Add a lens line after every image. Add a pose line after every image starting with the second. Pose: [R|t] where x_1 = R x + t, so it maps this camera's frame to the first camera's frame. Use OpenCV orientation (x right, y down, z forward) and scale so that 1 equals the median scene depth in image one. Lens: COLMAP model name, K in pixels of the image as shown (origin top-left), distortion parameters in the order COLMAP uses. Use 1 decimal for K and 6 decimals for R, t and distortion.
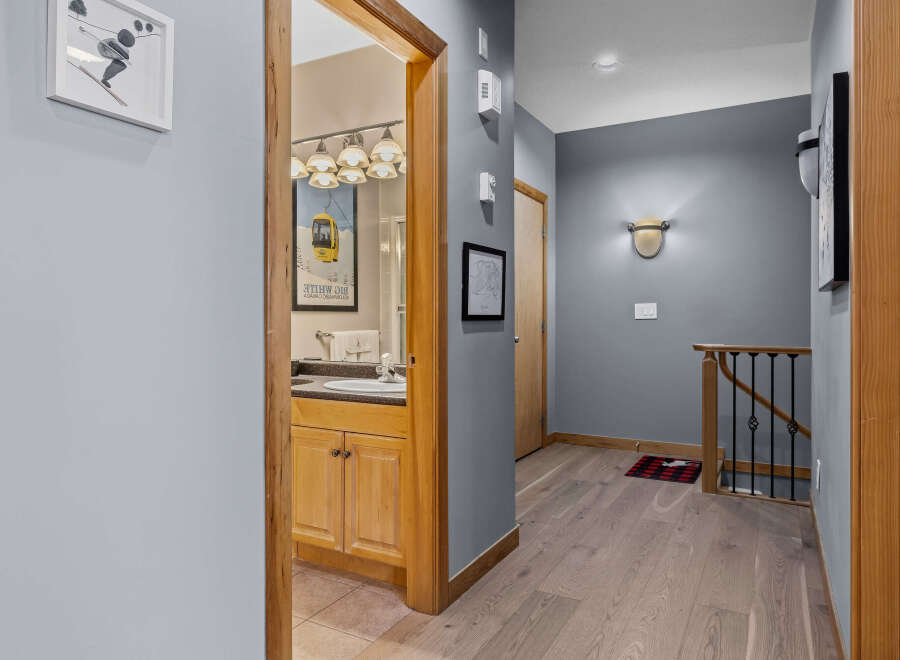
lens RADIAL K [[609.1, 0, 451.9], [0, 609.1, 319.4], [0, 0, 1]] dist [0.000199, 0.000318]
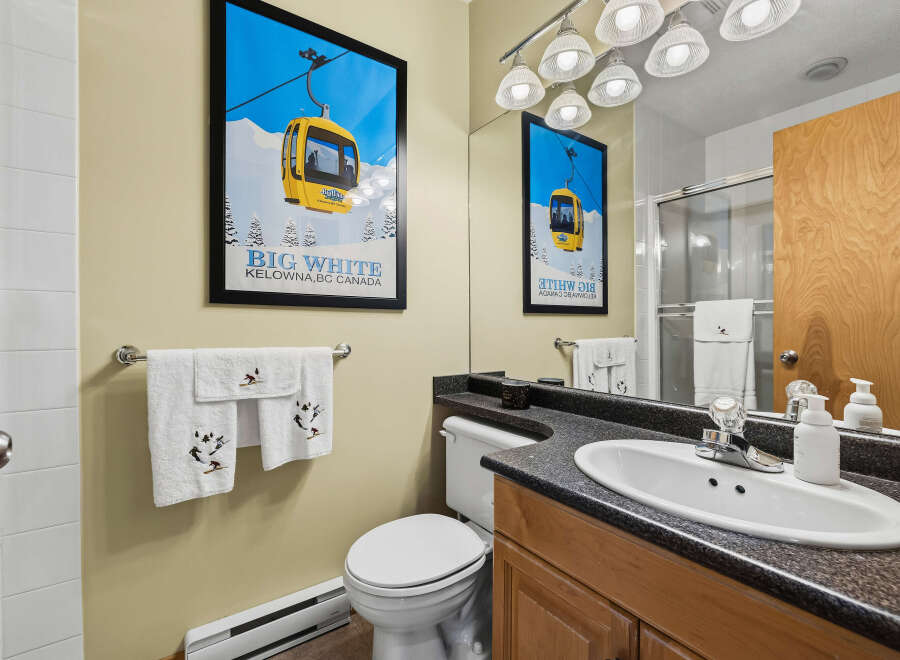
lens RADIAL K [[417.9, 0, 446.6], [0, 417.9, 328.1], [0, 0, 1]] dist [-0.001242, -0.000233]
pose [[0.892955, 0.000821, -0.450146, -0.103651], [0.000547, 0.999996, 0.002907, 0.004047], [0.450146, -0.002842, 0.892950, 0.449281]]
